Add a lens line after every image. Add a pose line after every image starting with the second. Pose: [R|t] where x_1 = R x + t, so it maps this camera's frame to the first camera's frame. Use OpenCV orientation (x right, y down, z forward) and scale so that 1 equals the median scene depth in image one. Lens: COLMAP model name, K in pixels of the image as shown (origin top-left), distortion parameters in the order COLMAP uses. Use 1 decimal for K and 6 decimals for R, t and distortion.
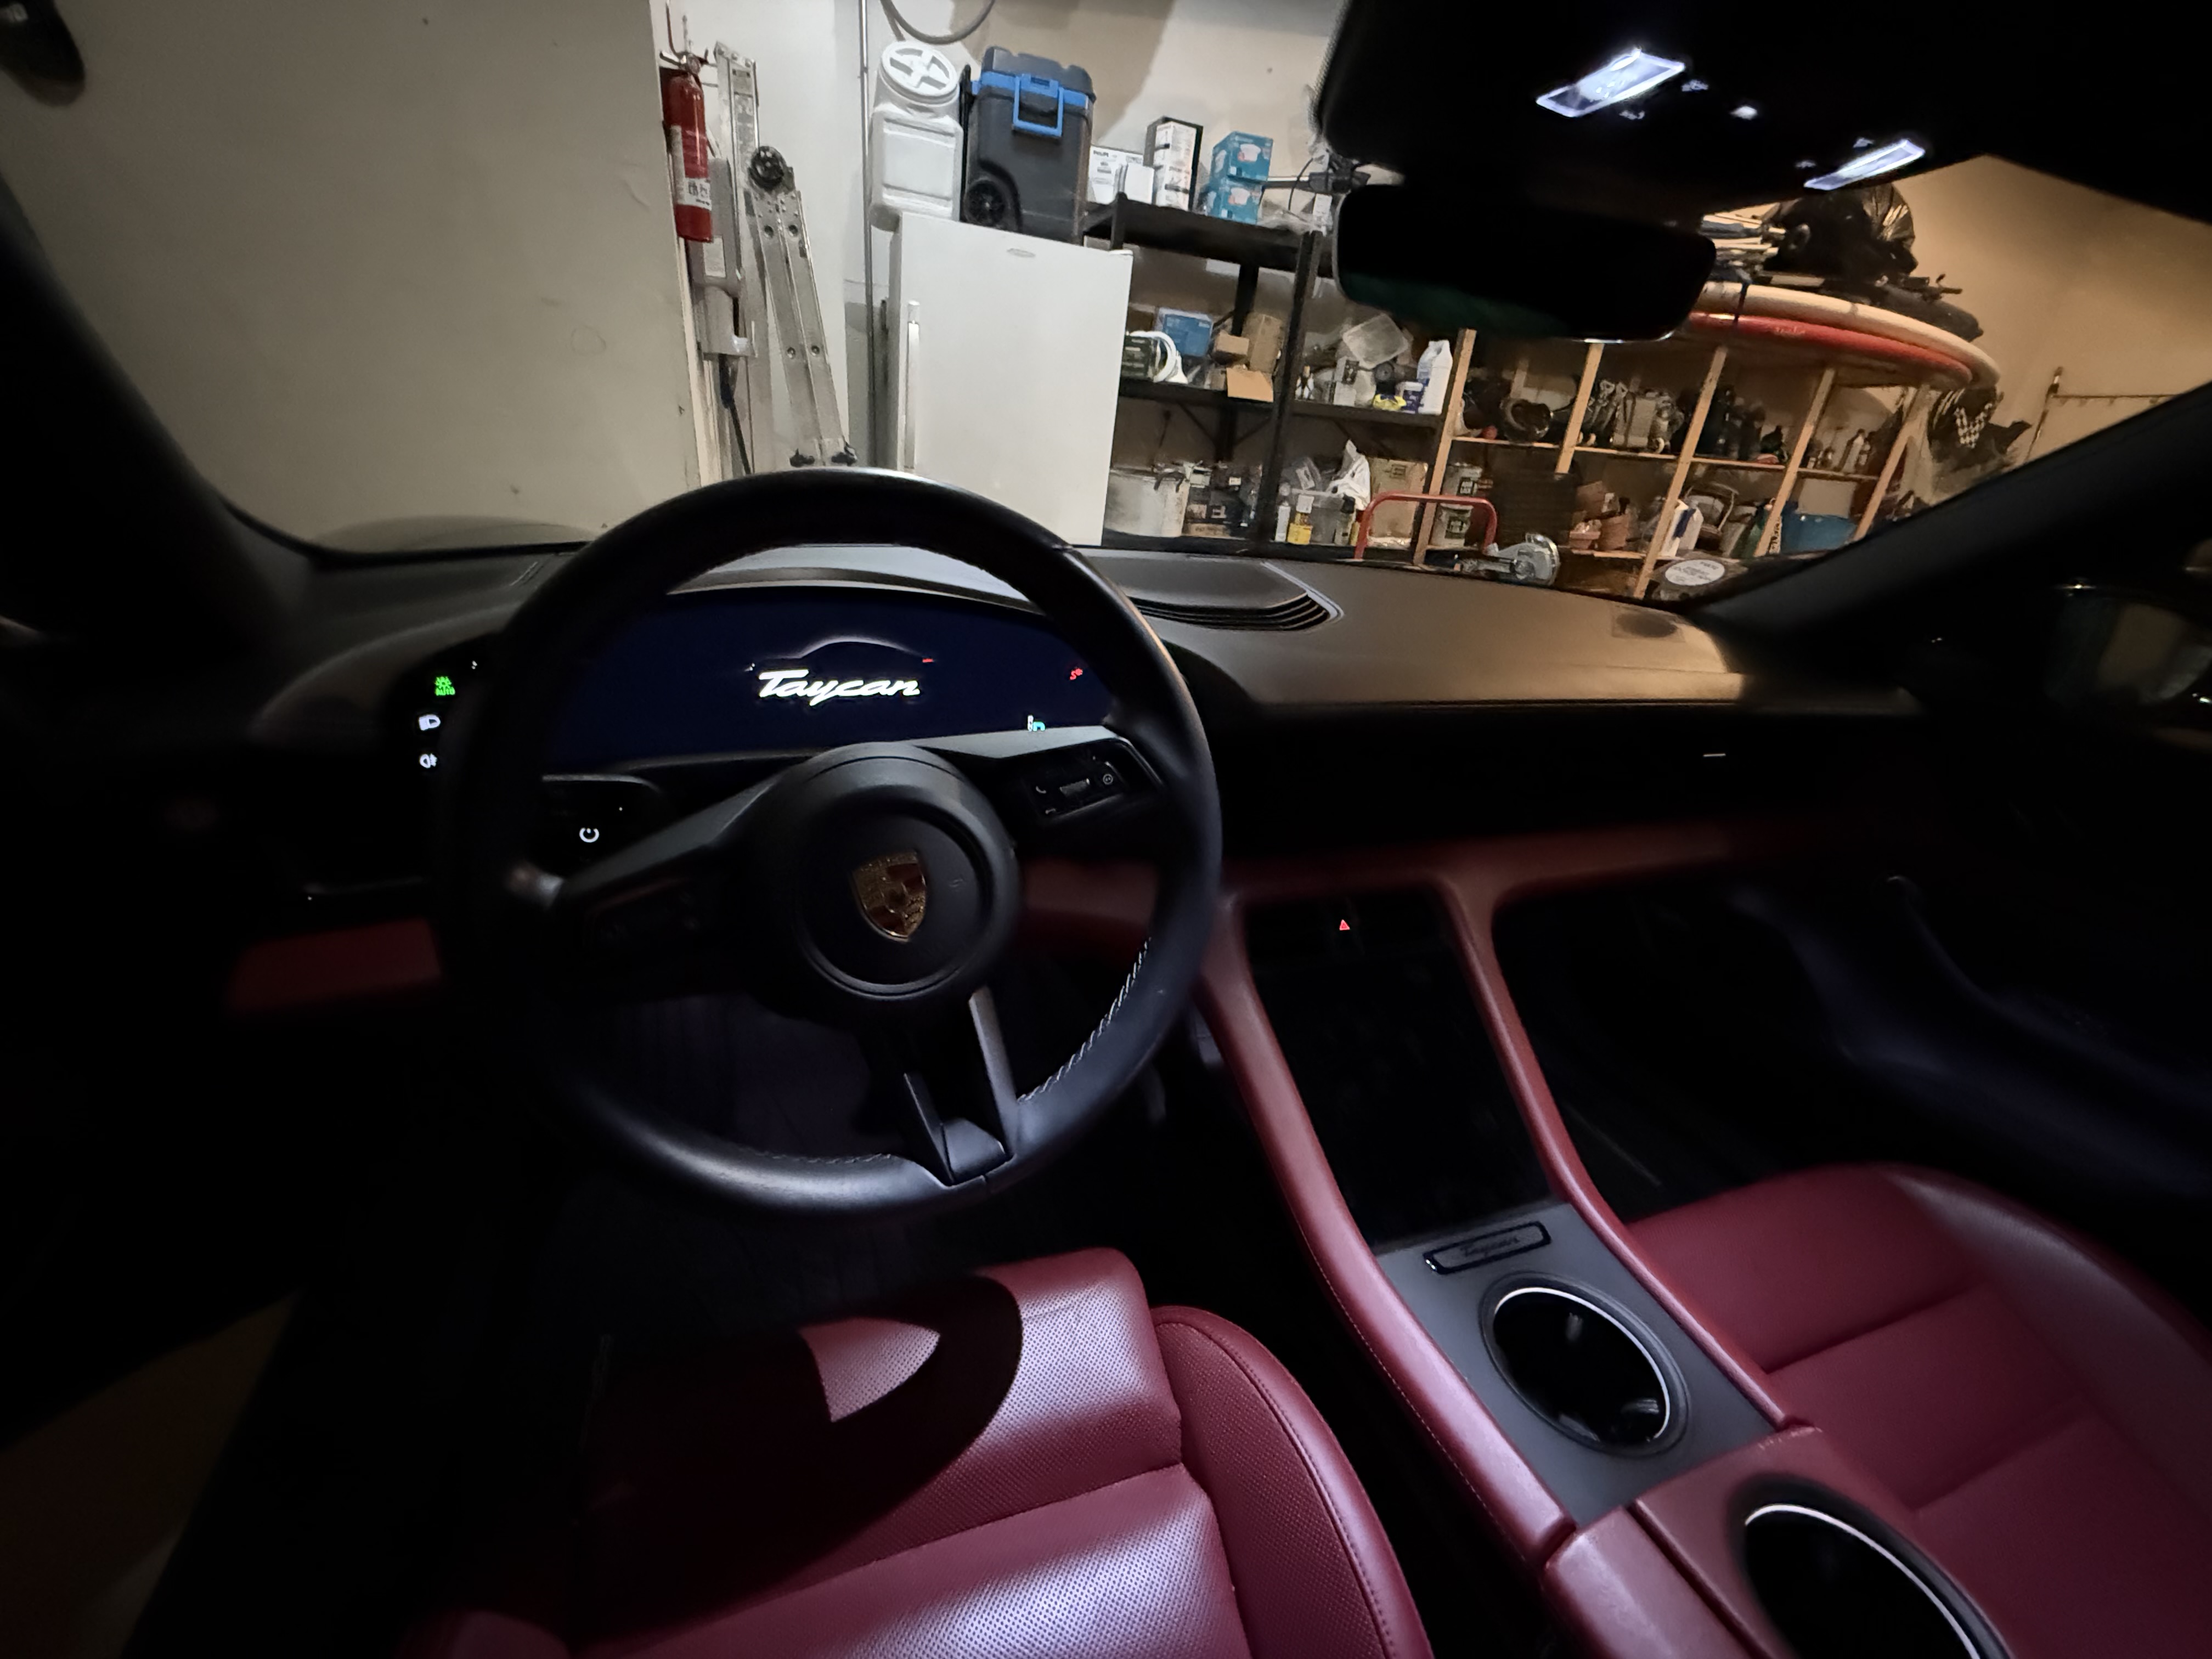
lens RADIAL K [[887.2, 0, 1105.2], [0, 887.2, 836.7], [0, 0, 1]] dist [-0.002063, 0.000024]
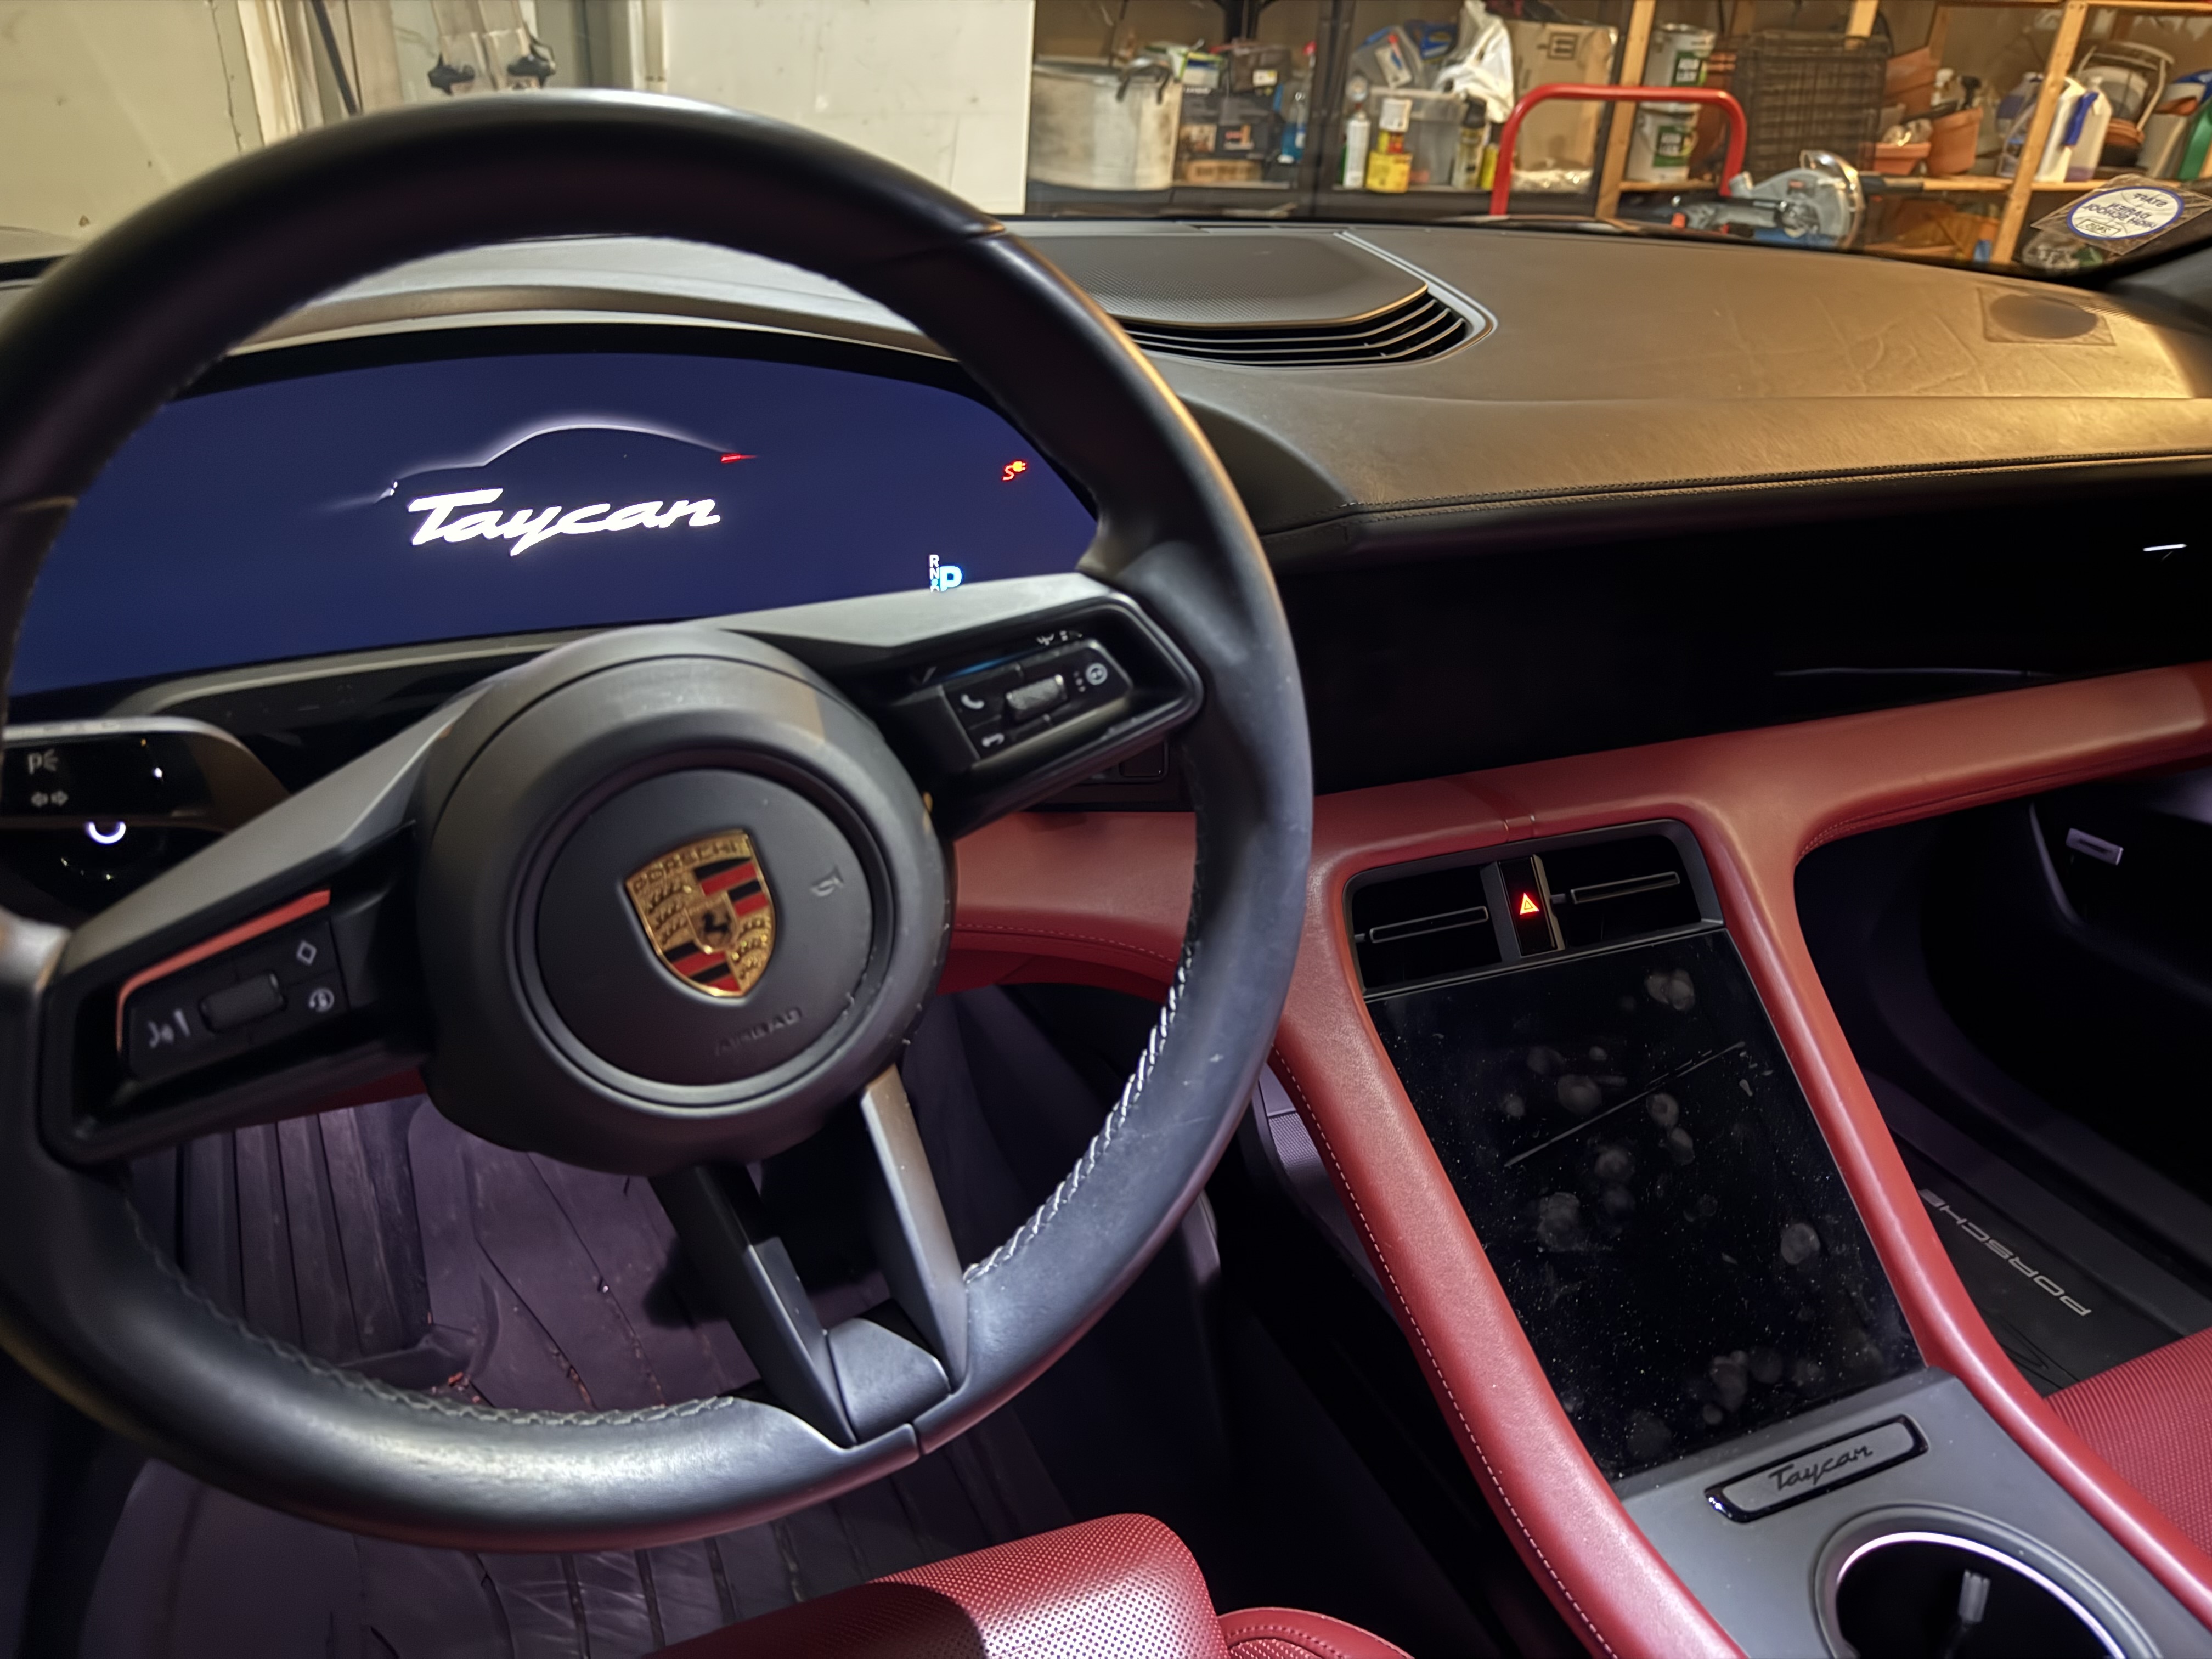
lens RADIAL K [[1597.6, 0, 1119.2], [0, 1597.6, 847.4], [0, 0, 1]] dist [0.010274, -0.023820]
pose [[0.997582, -0.061510, 0.032367, -0.015165], [0.059343, 0.996177, 0.064113, -0.015726], [-0.036187, -0.062037, 0.997418, 0.032585]]
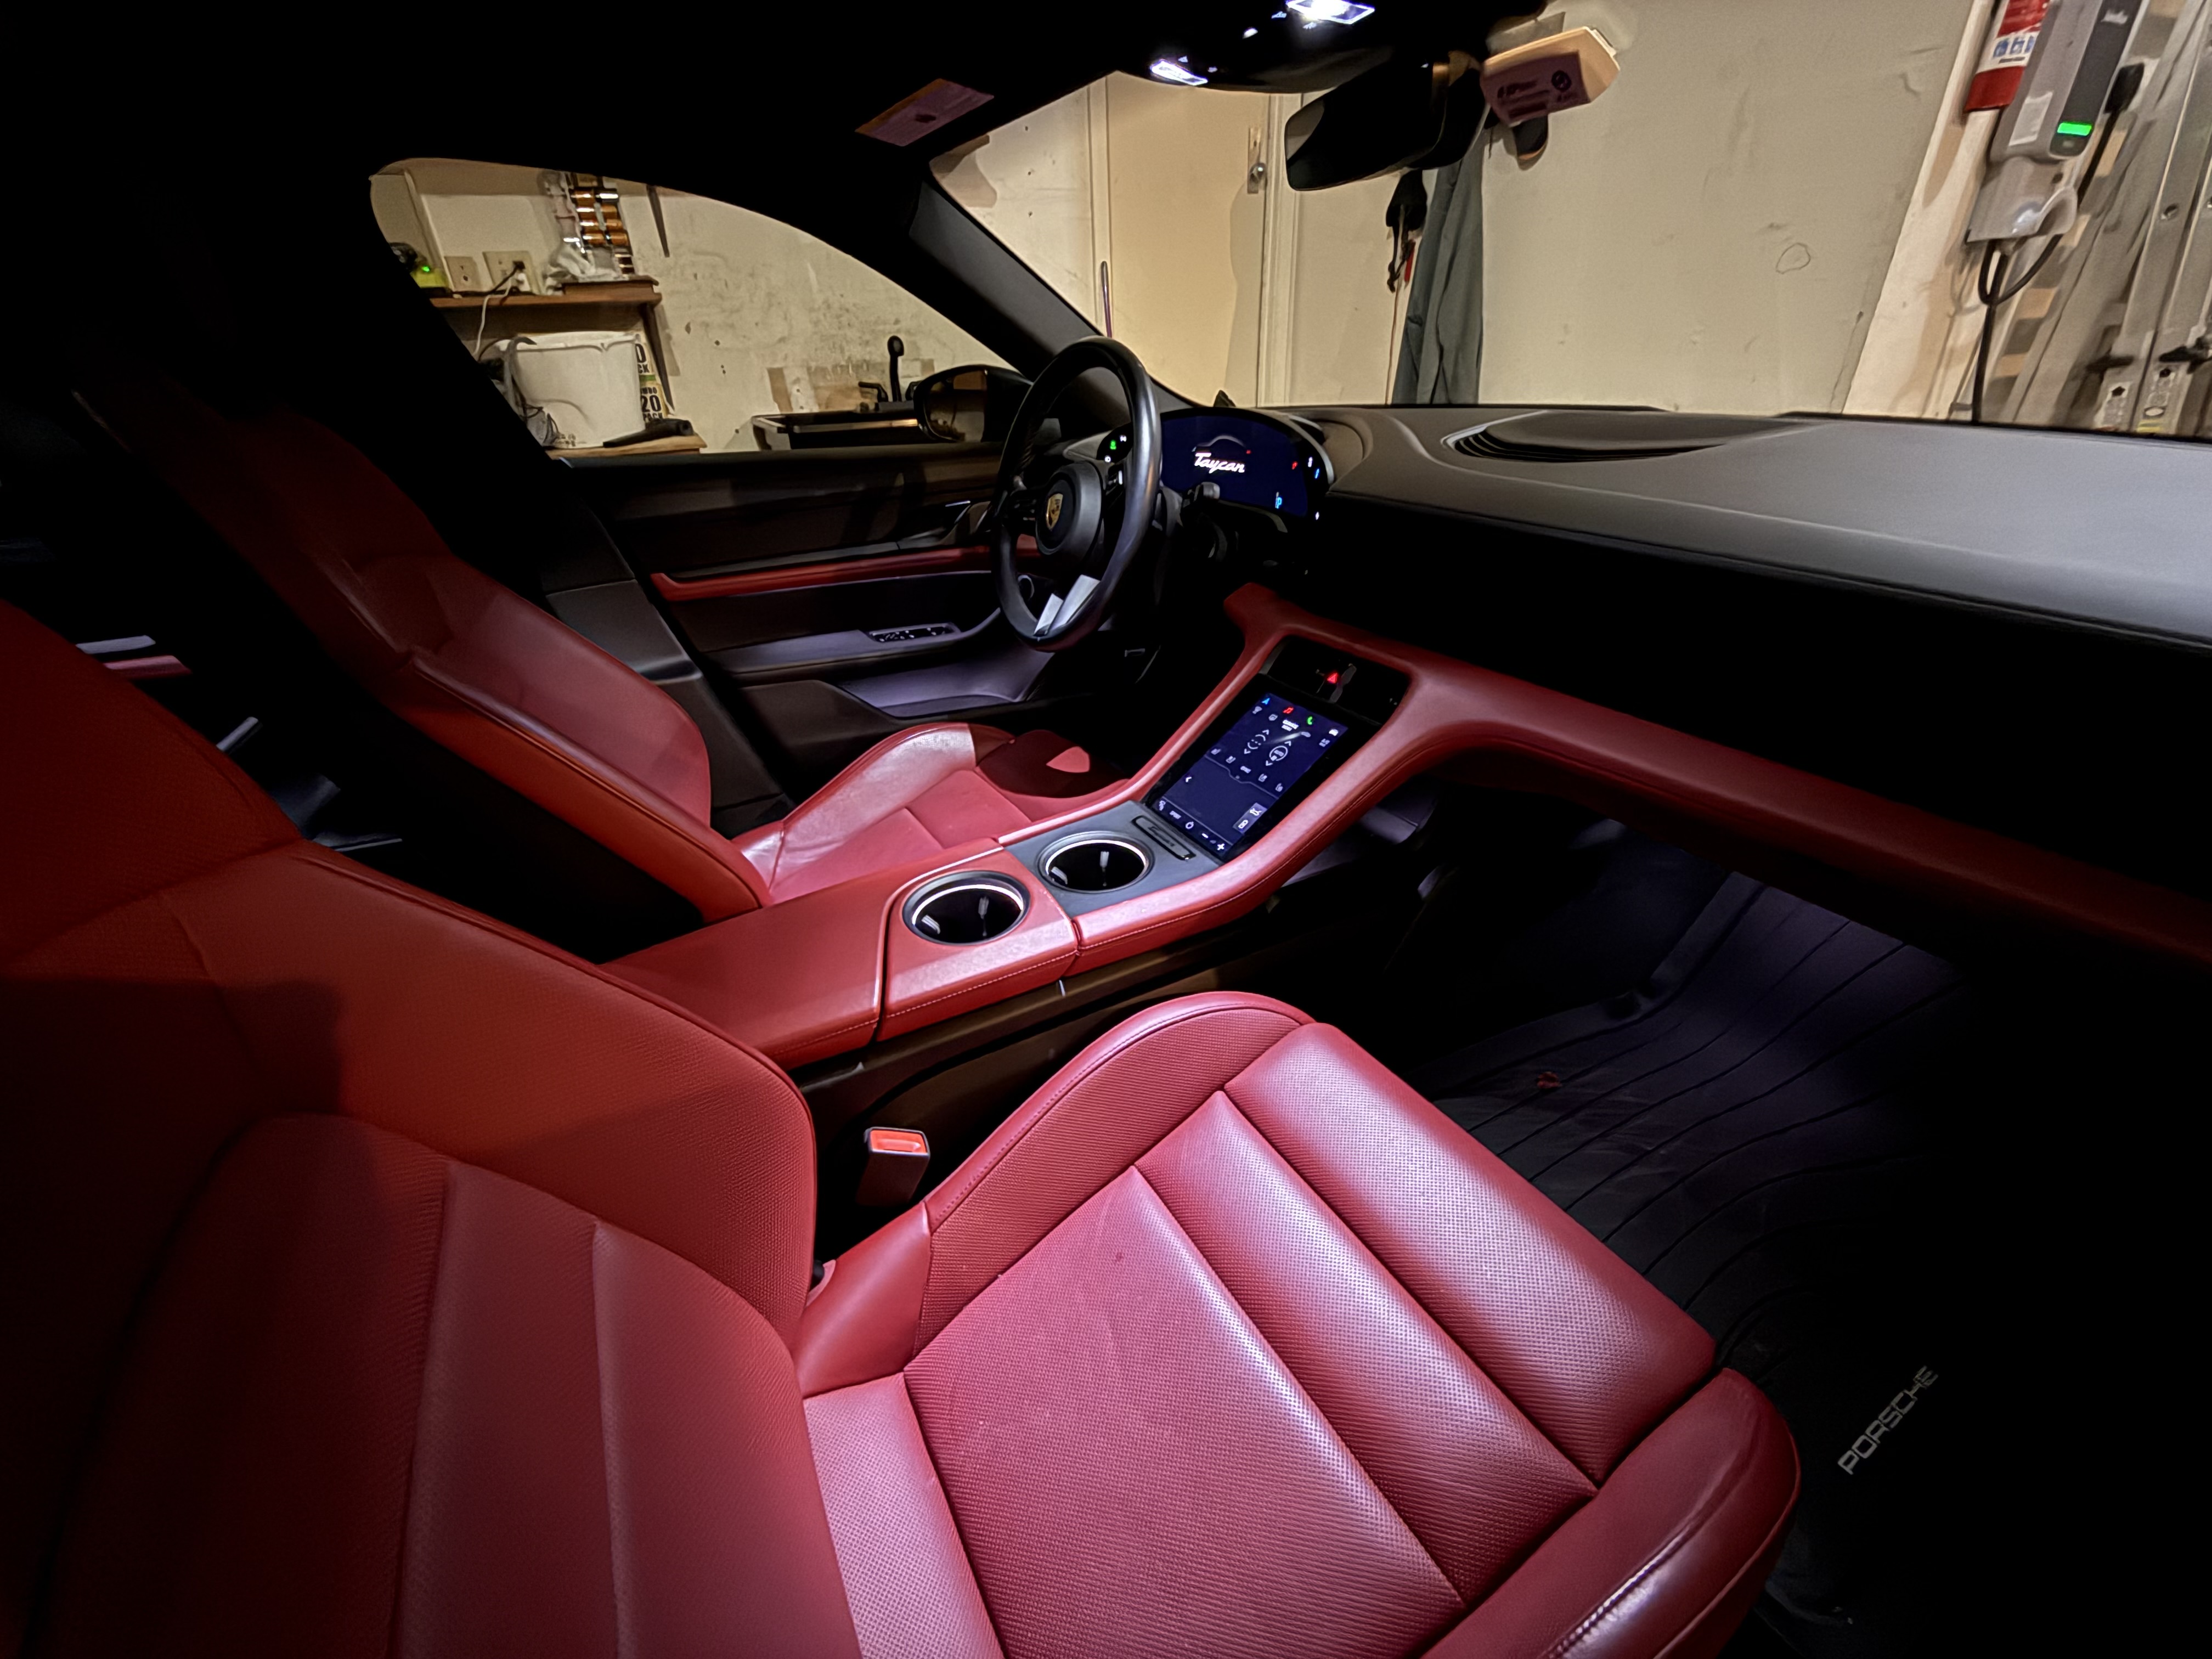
lens RADIAL K [[887.2, 0, 1104.8], [0, 887.2, 824.6], [0, 0, 1]] dist [-0.002063, 0.000024]
pose [[0.147690, 0.384154, -0.911380, 1.662153], [-0.355028, 0.880661, 0.313674, 0.003469], [0.923116, 0.277239, 0.266450, 0.465217]]
